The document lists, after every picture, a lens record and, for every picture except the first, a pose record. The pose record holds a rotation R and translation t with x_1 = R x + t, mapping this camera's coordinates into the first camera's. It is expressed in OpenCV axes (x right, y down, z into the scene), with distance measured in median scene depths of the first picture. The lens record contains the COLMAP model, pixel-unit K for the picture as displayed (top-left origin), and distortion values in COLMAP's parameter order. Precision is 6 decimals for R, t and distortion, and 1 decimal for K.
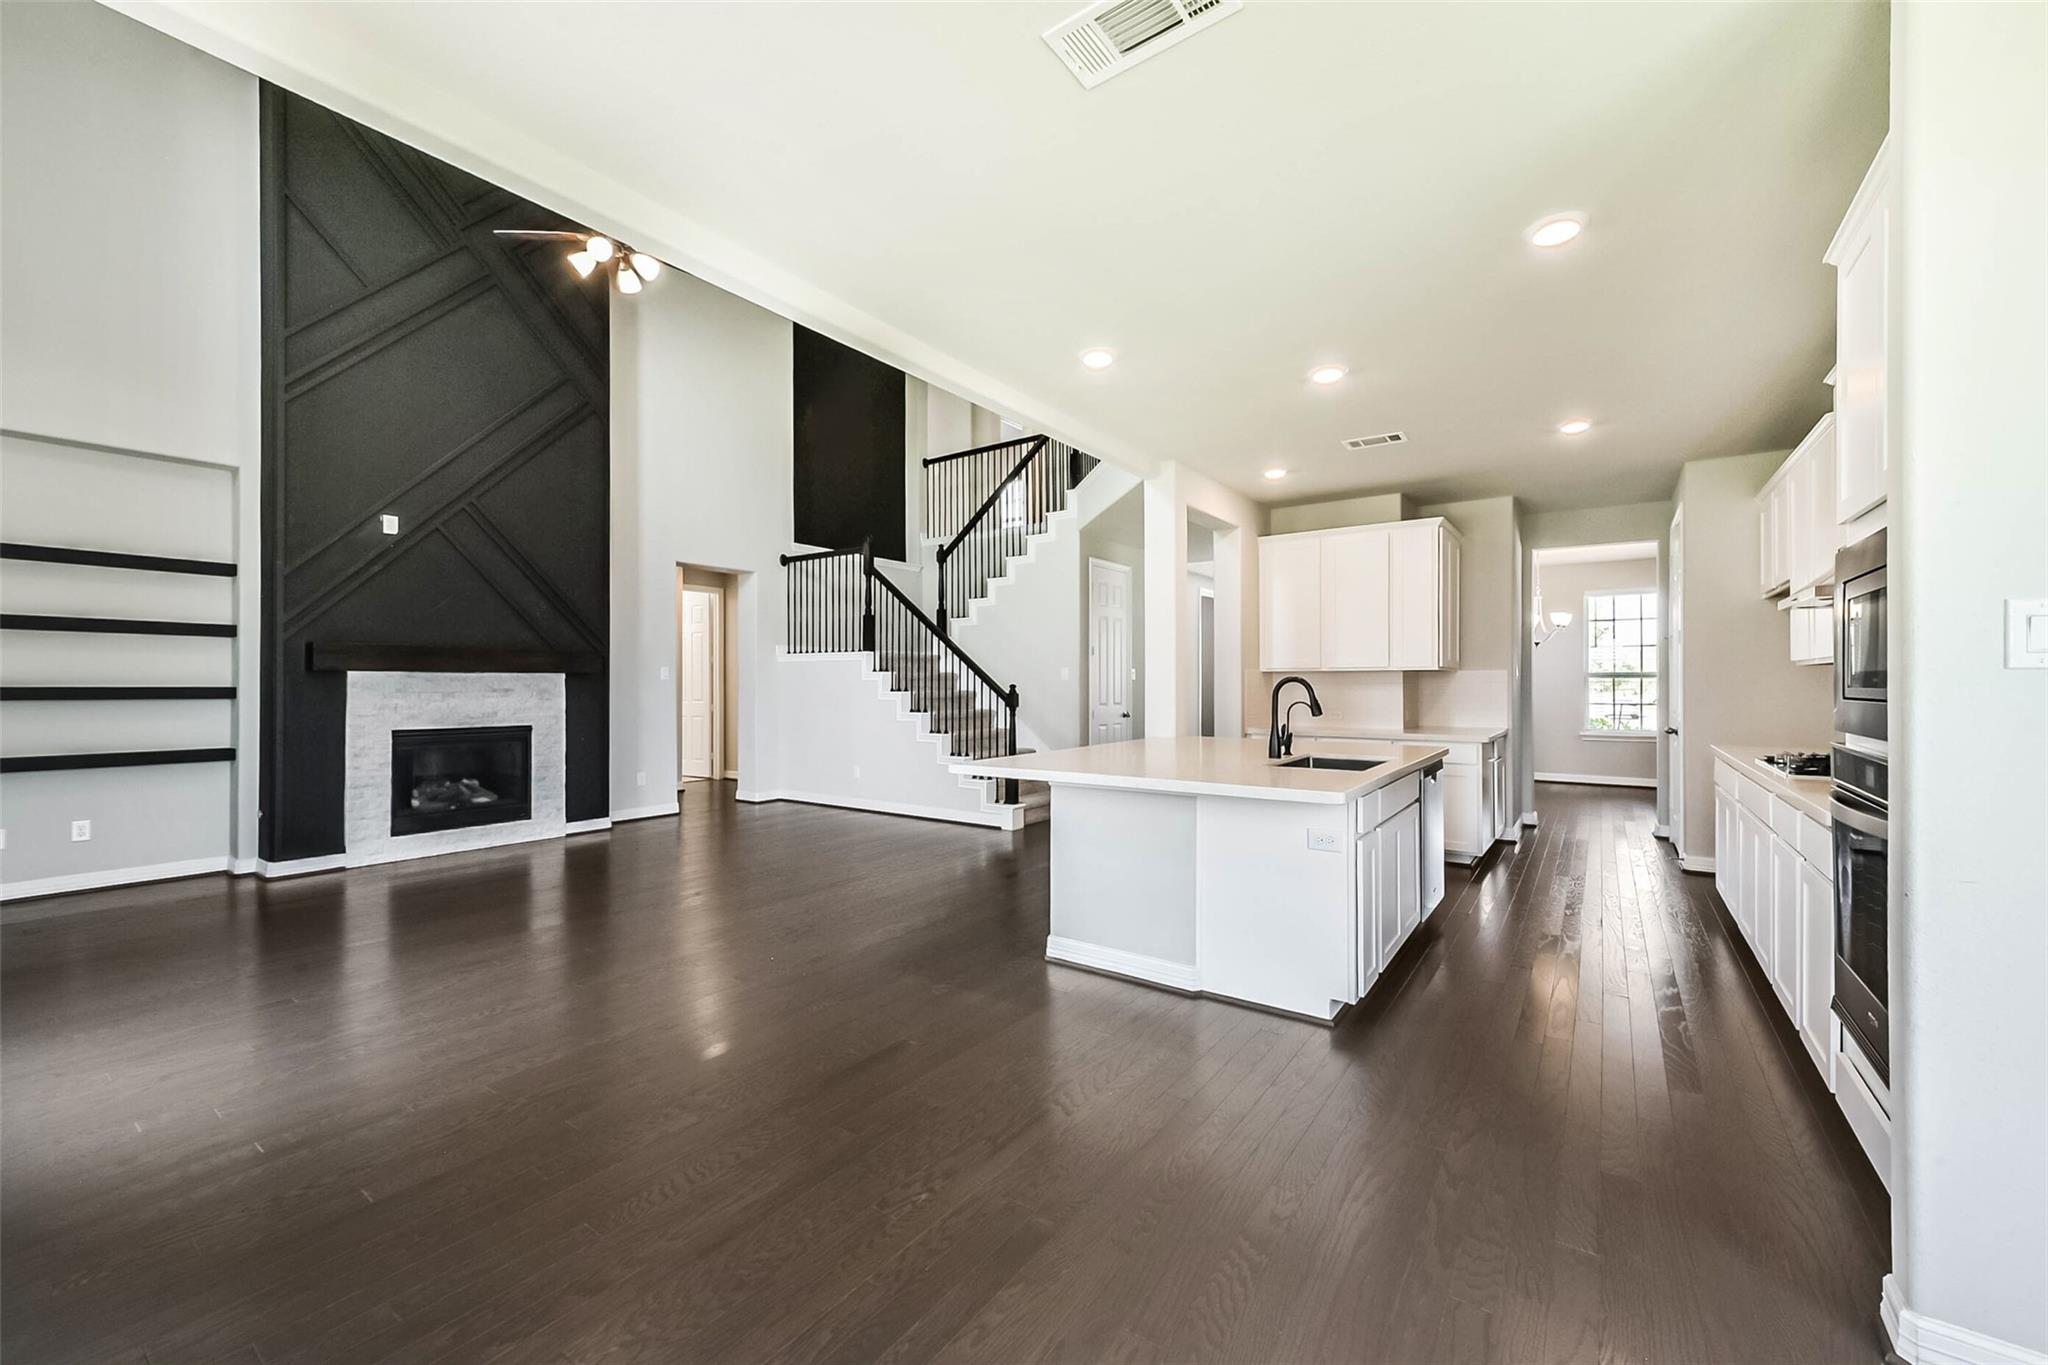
lens RADIAL K [[797.1, 0, 1025.2], [0, 797.1, 684.1], [0, 0, 1]] dist [-0.001539, 0.000012]
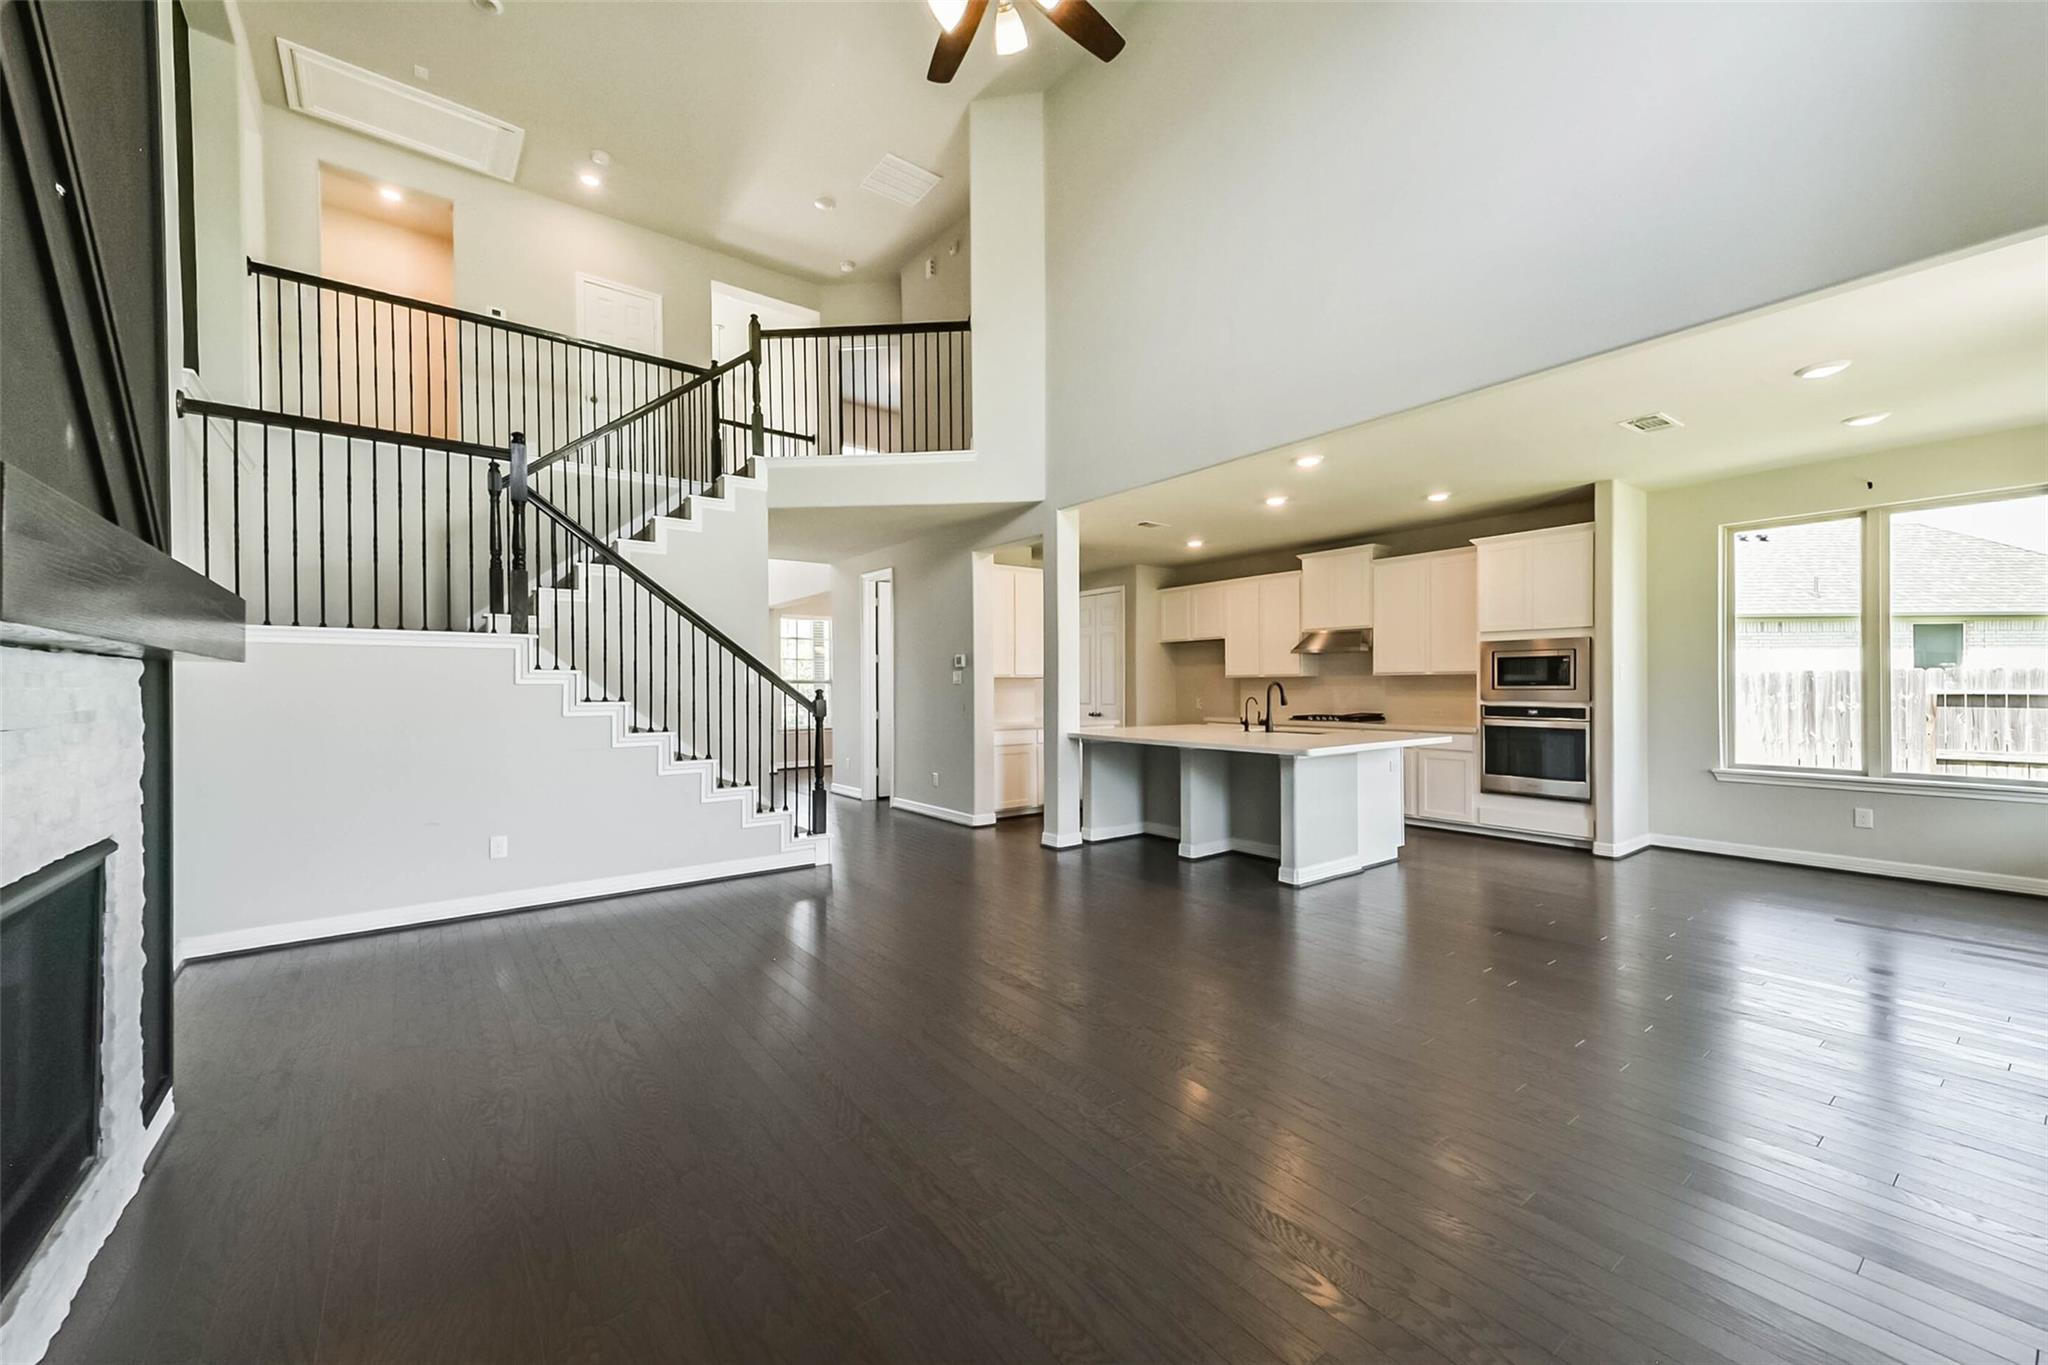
lens RADIAL K [[797.1, 0, 1037.5], [0, 797.1, 687.1], [0, 0, 1]] dist [-0.001539, 0.000012]
pose [[0.277719, -0.002236, 0.960660, -0.653126], [0.004421, 0.999990, 0.001050, -0.001747], [-0.960652, 0.003956, 0.277726, 0.484916]]
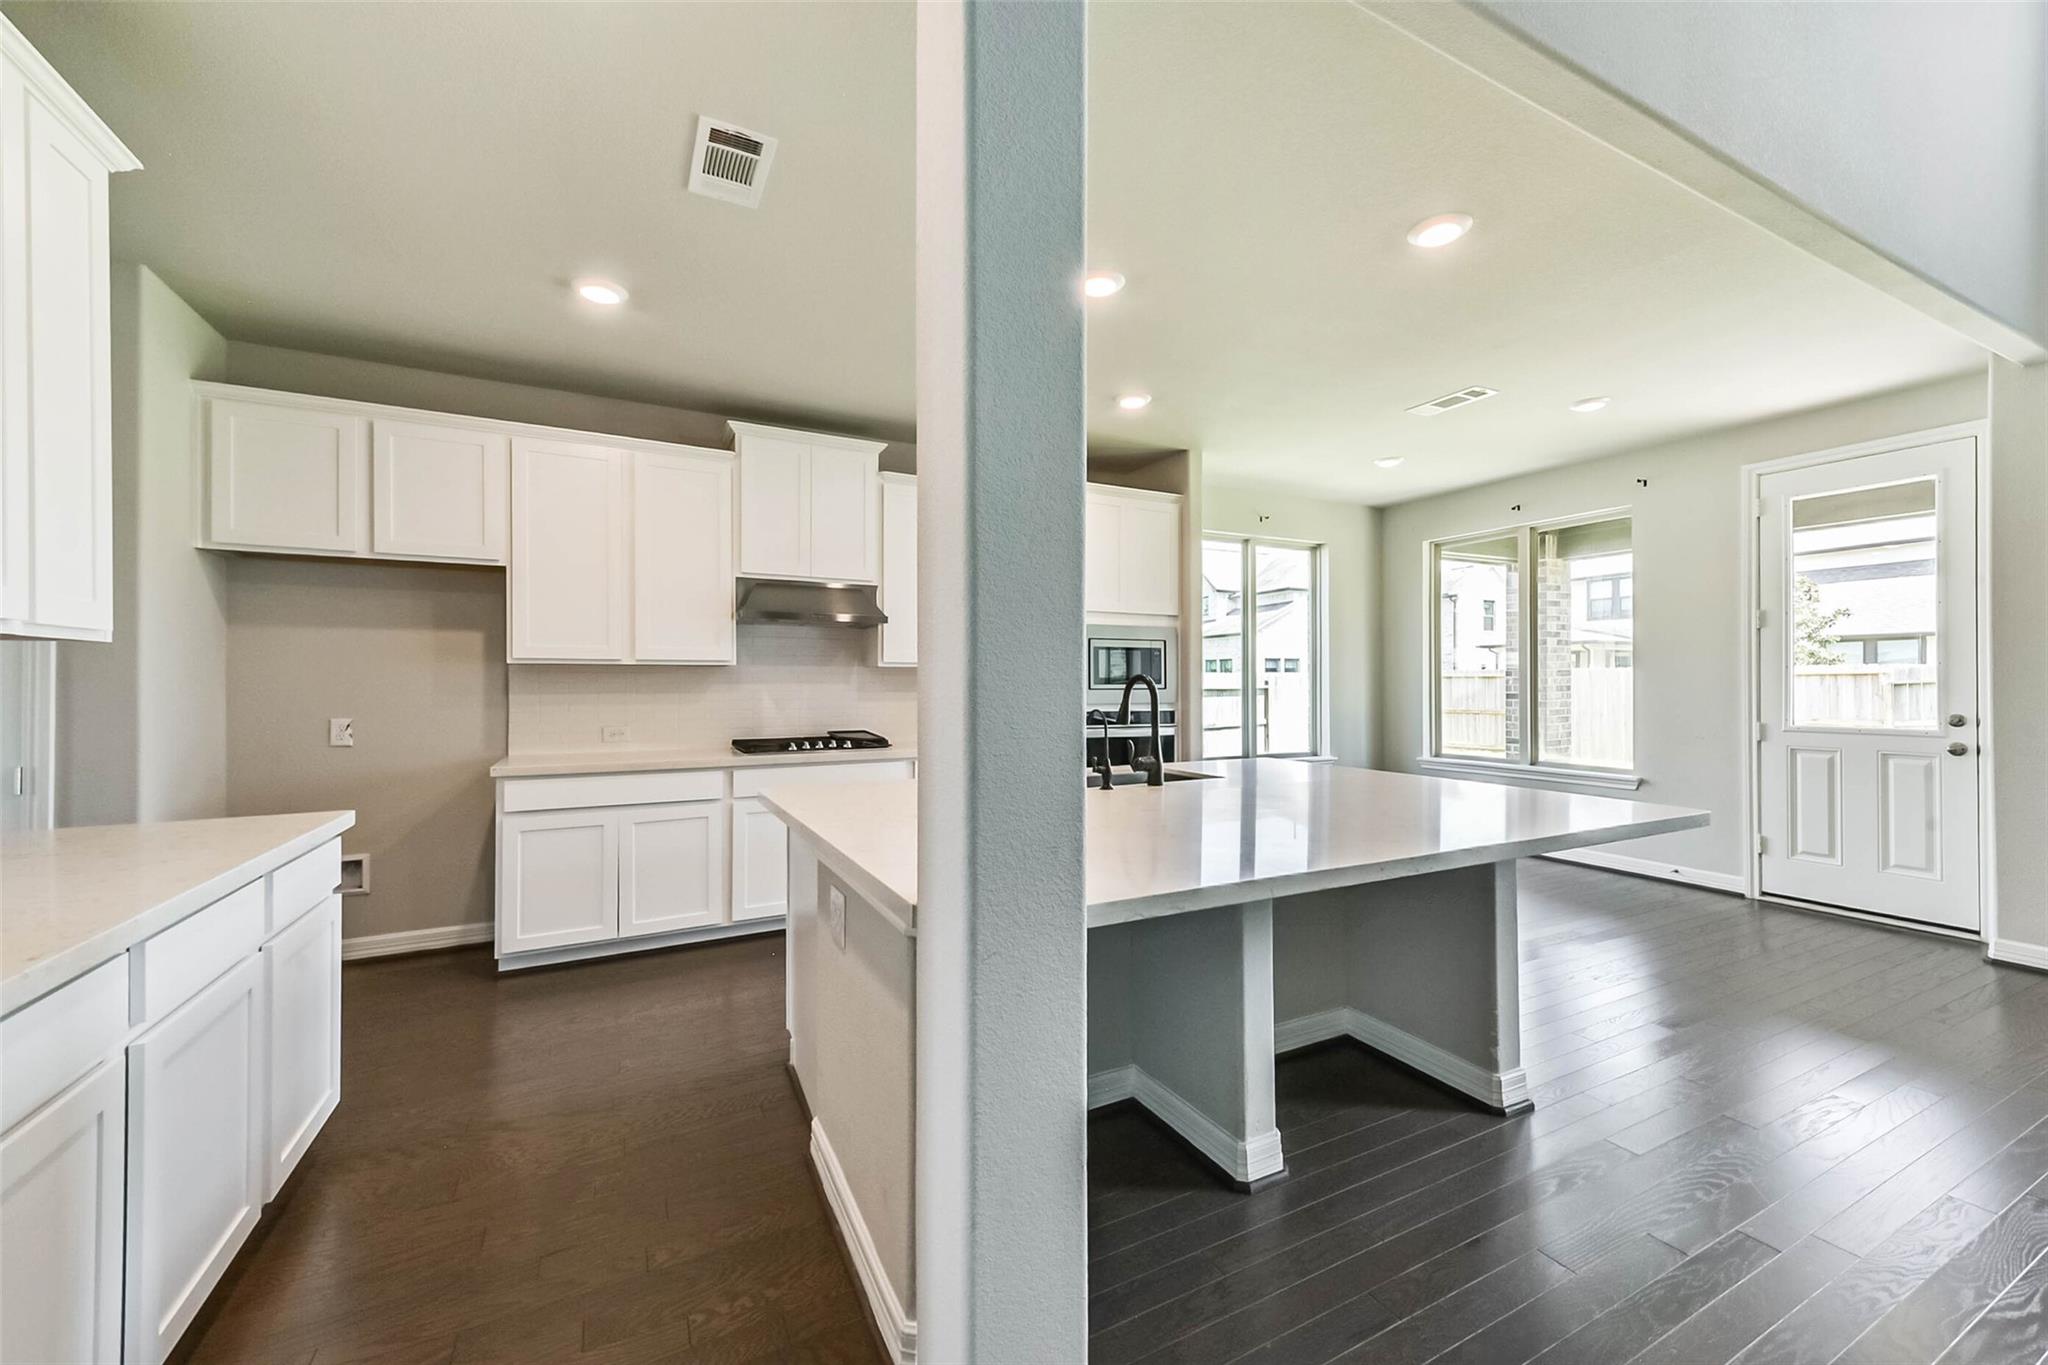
lens RADIAL K [[797.1, 0, 1027.1], [0, 797.1, 684.1], [0, 0, 1]] dist [-0.001539, 0.000012]
pose [[-0.891225, -0.000407, 0.453562, -0.160783], [-0.000838, 0.999999, -0.000748, -0.000874], [-0.453561, -0.001046, -0.891225, 0.721943]]
